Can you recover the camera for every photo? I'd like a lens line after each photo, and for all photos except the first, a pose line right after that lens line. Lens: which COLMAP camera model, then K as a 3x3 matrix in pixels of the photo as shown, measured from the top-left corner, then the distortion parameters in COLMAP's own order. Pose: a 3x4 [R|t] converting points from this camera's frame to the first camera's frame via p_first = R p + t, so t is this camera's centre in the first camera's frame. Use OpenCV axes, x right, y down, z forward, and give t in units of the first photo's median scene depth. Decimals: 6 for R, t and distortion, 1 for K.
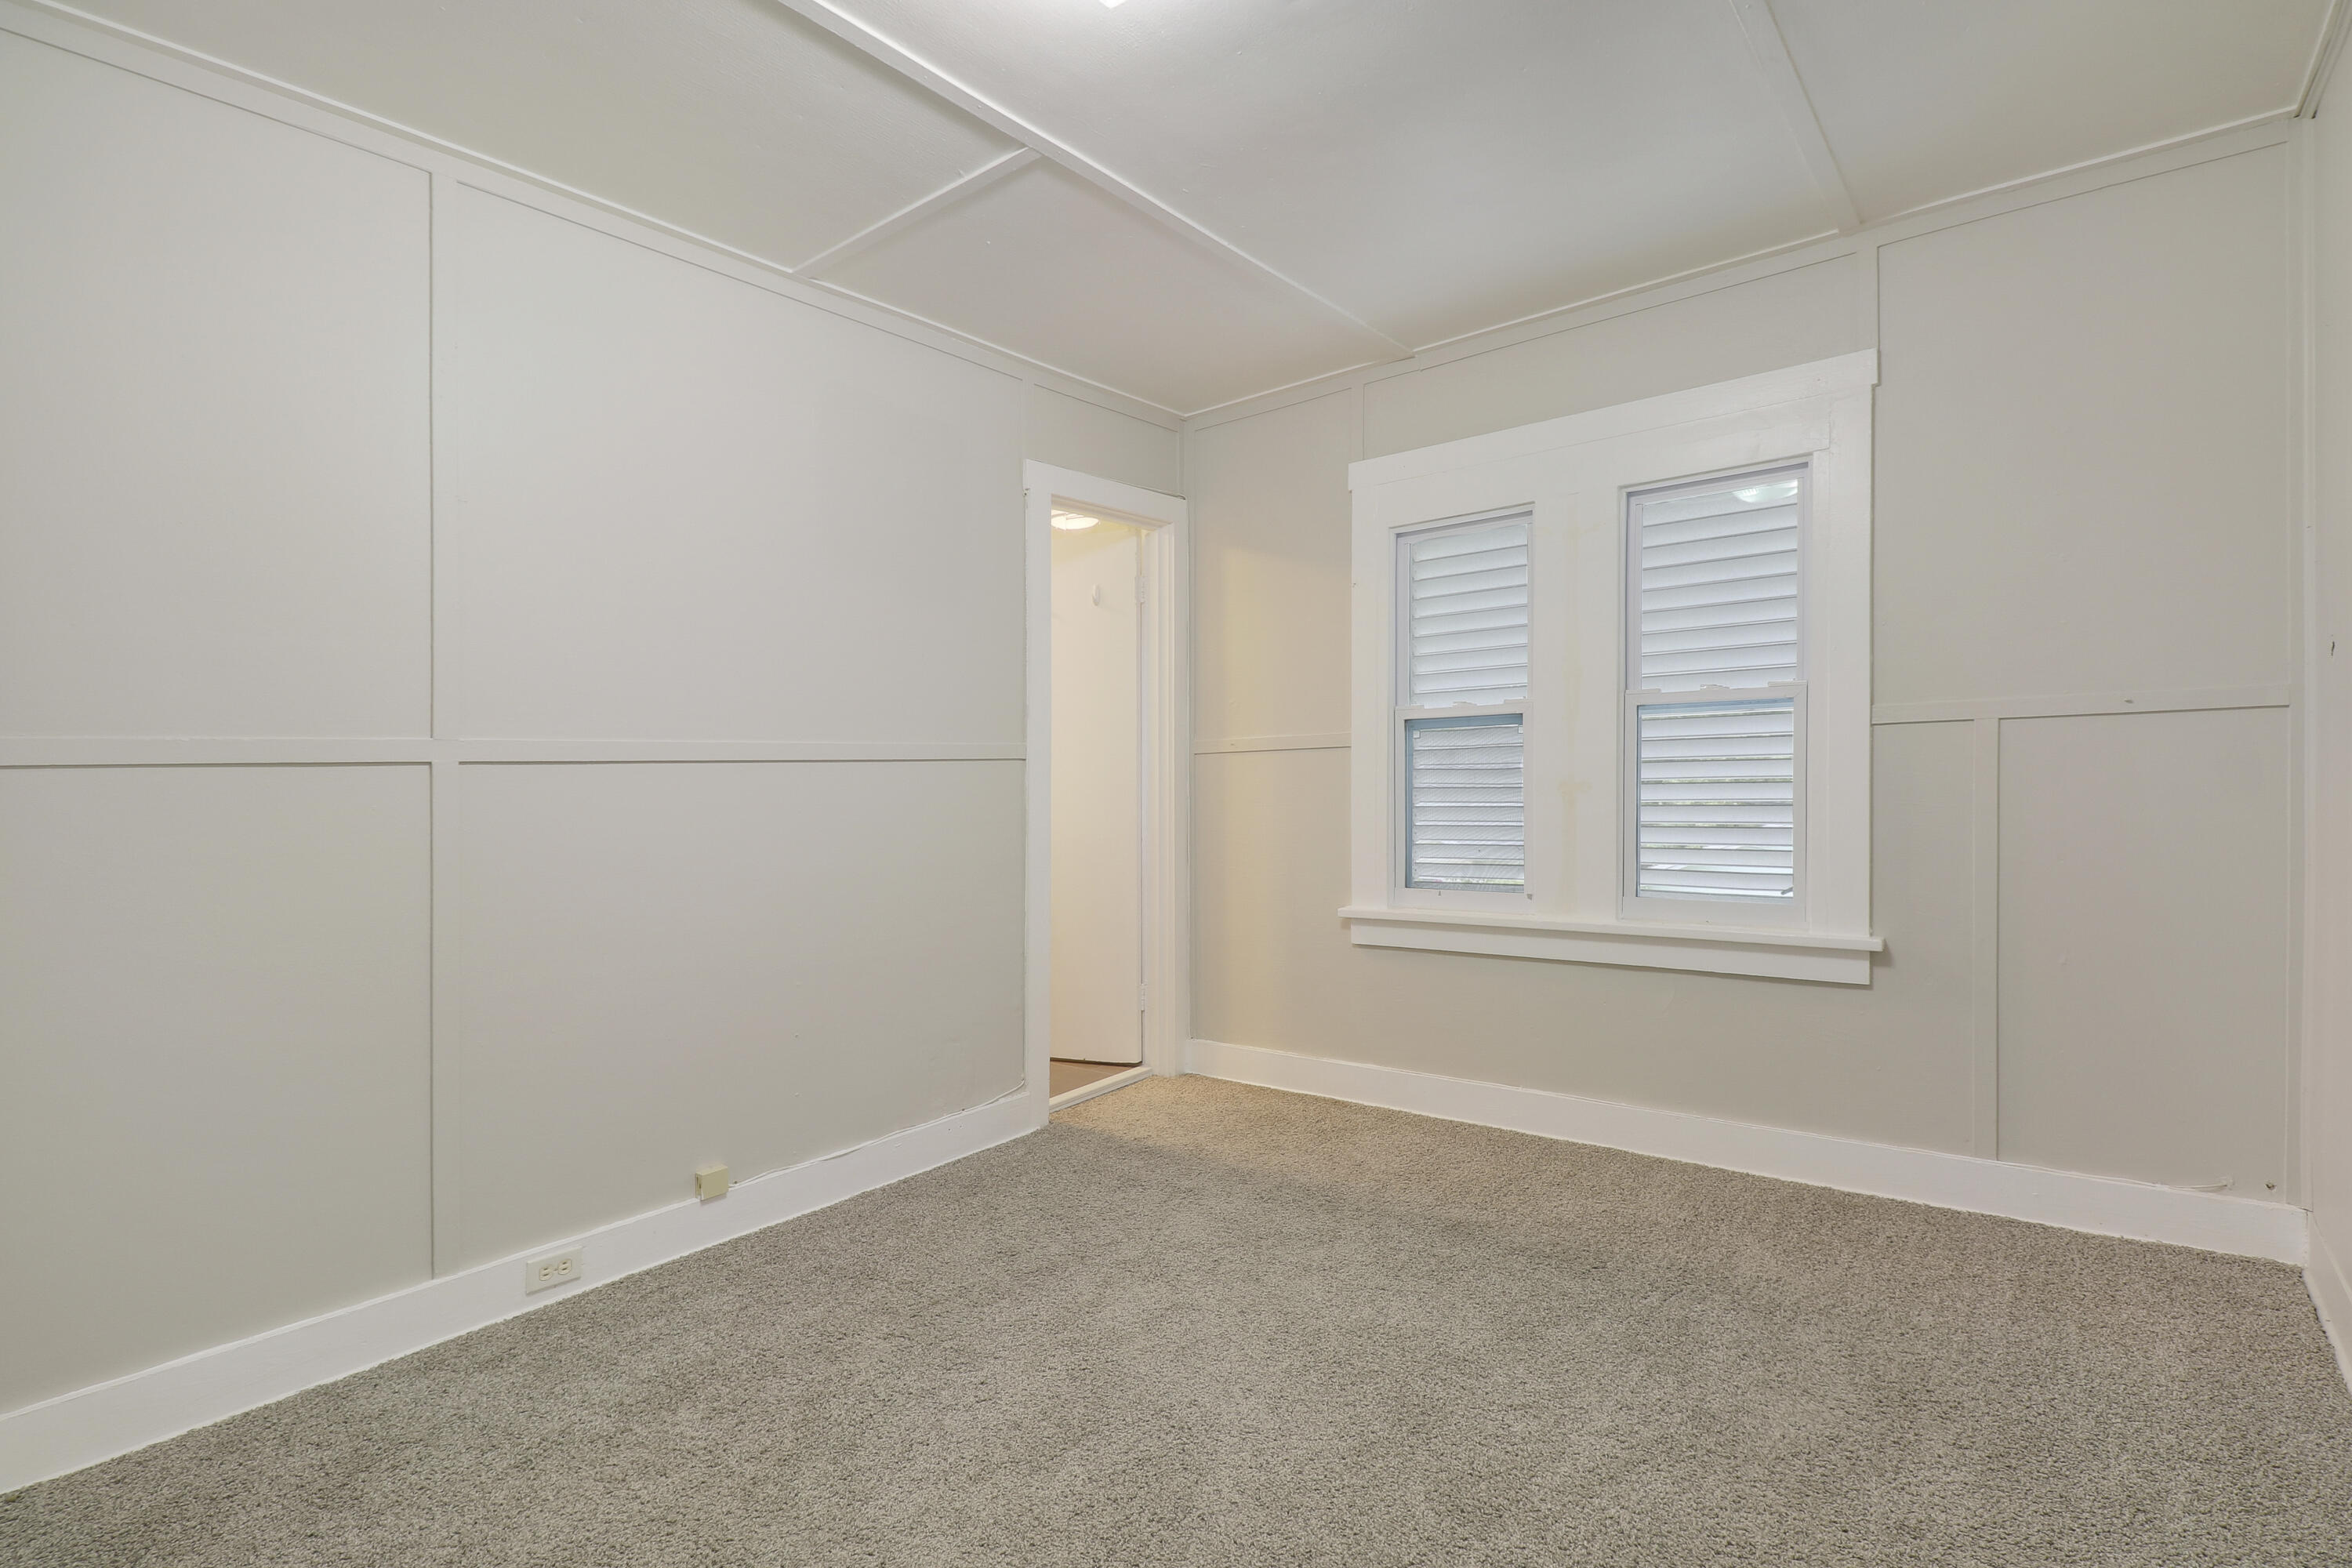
lens RADIAL K [[1106.3, 0, 1181.3], [0, 1106.3, 783.8], [0, 0, 1]] dist [-0.000526, -0.010863]
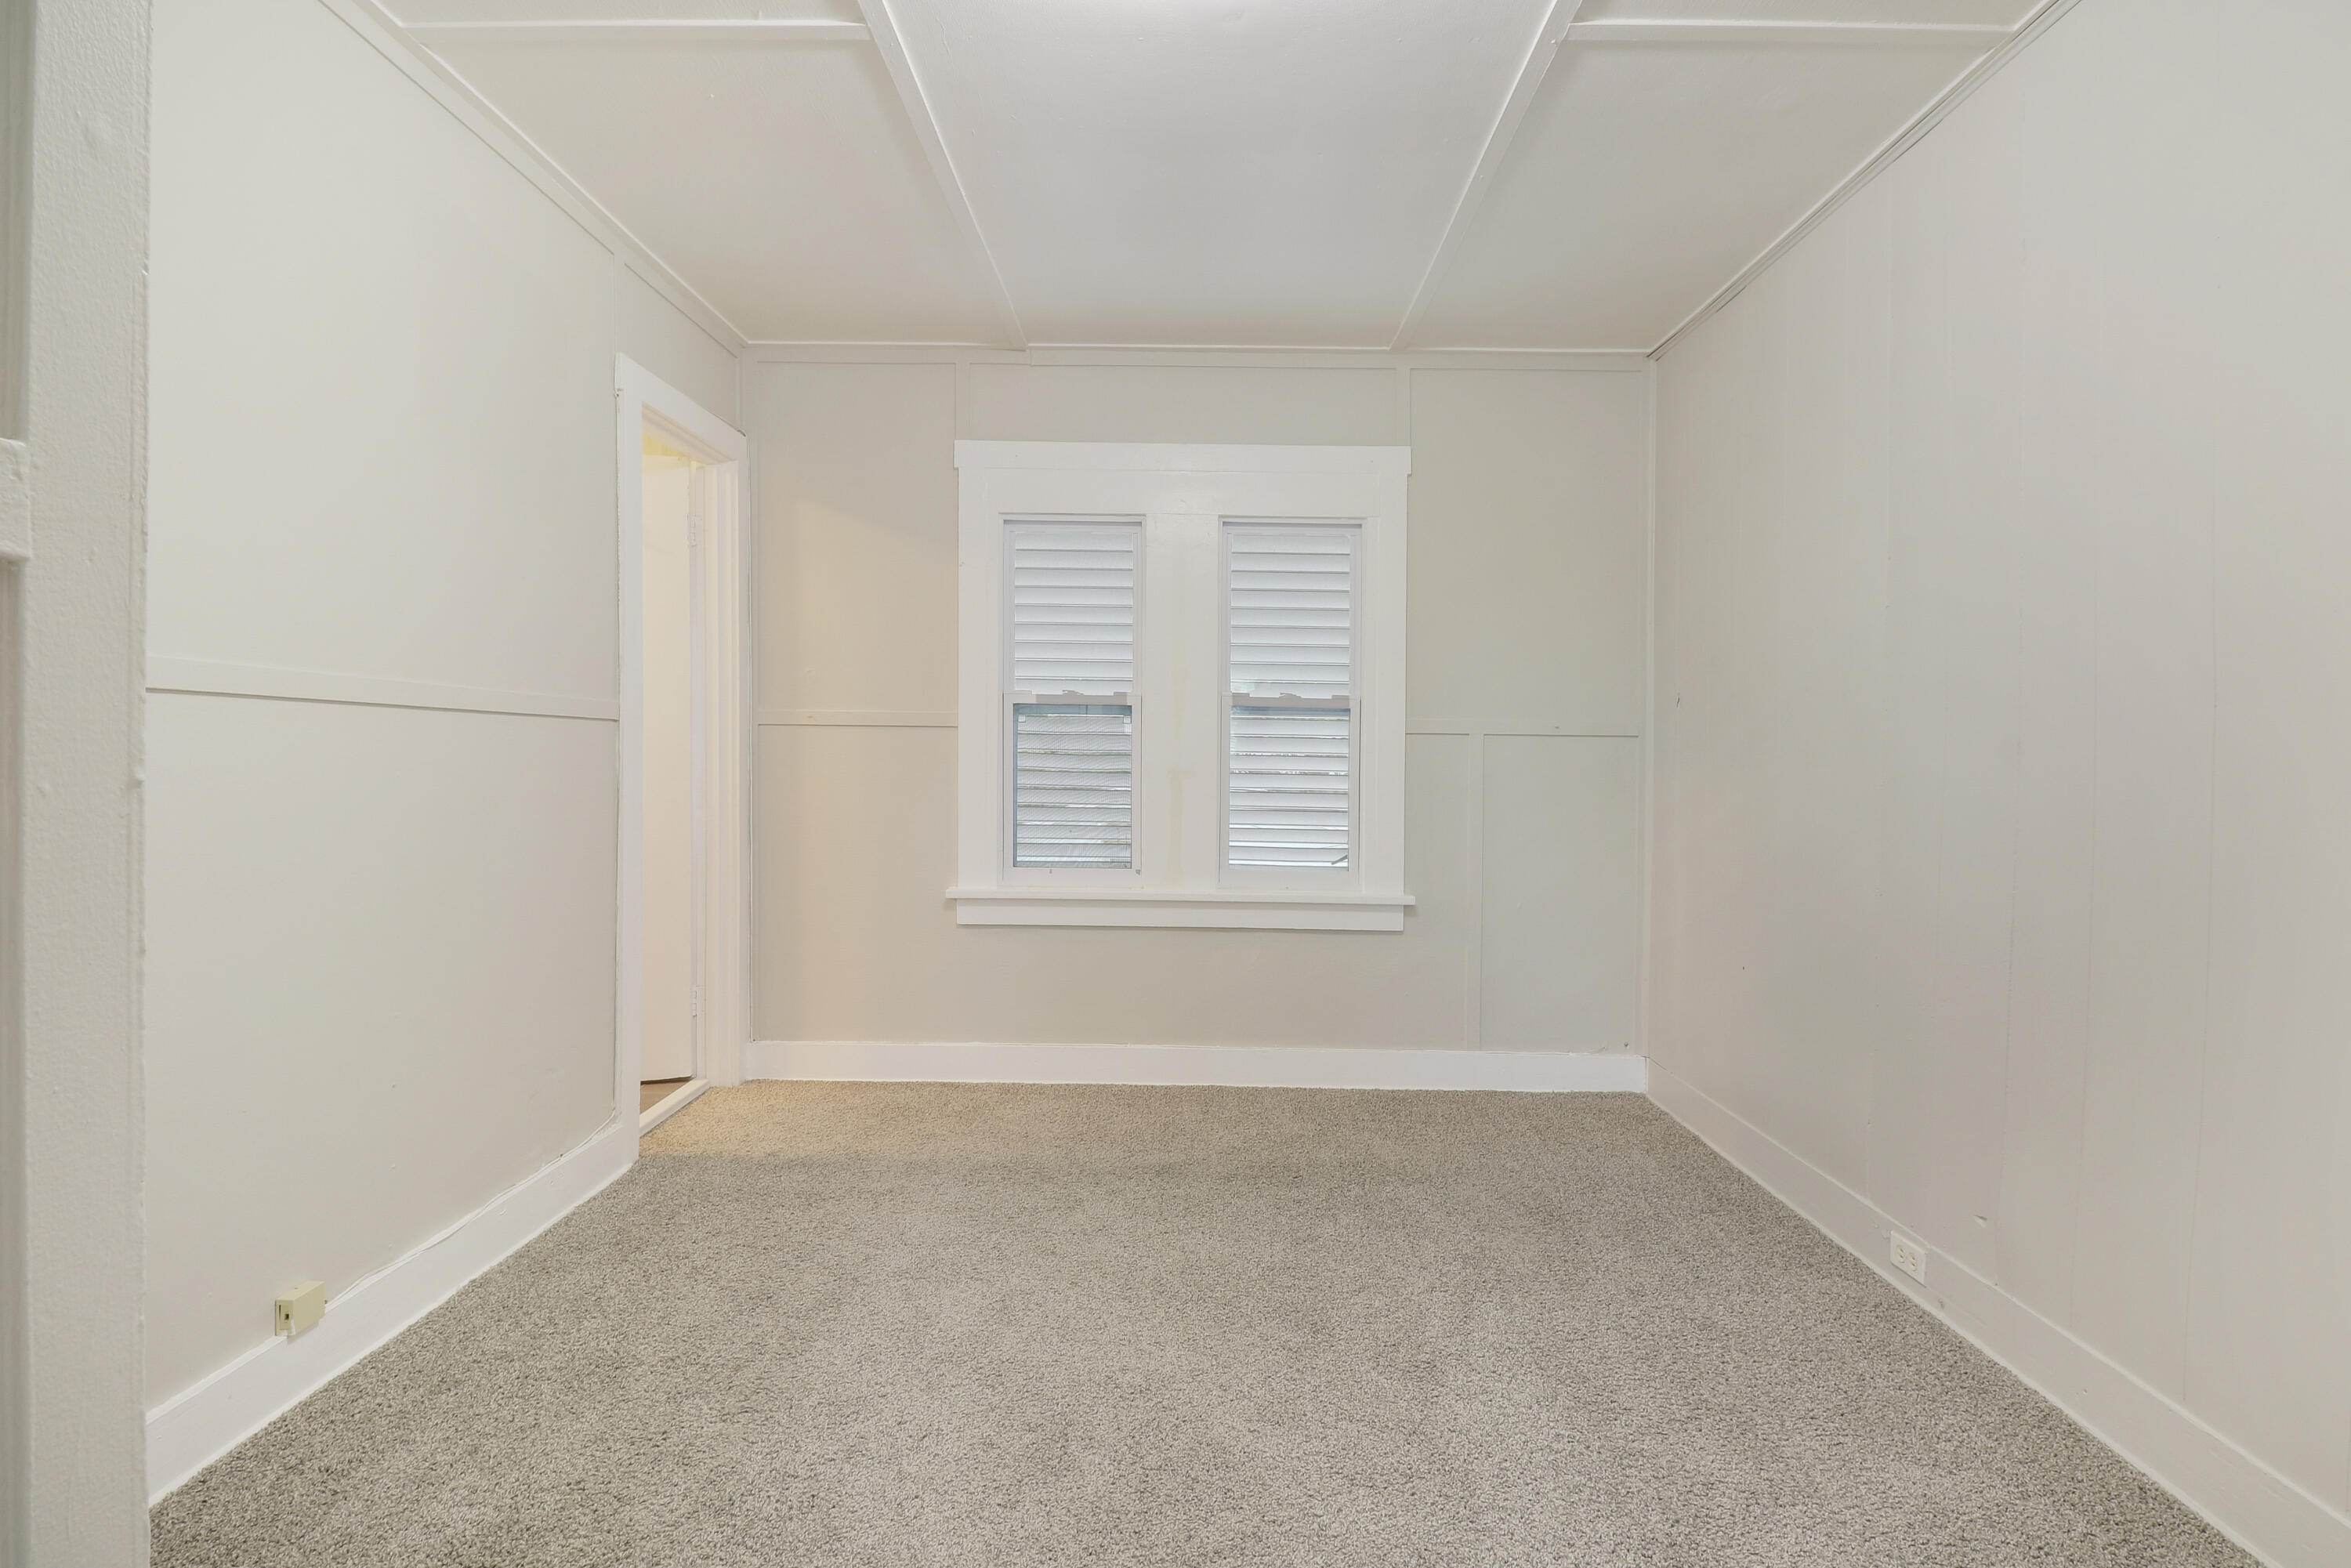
lens RADIAL K [[1109.3, 0, 1175.5], [0, 1109.3, 784.0], [0, 0, 1]] dist [0.010910, -0.012487]
pose [[0.792229, 0.025483, 0.609692, -0.336241], [-0.032897, 0.999458, 0.000972, 0.012088], [-0.609337, -0.020827, 0.792638, 0.099209]]
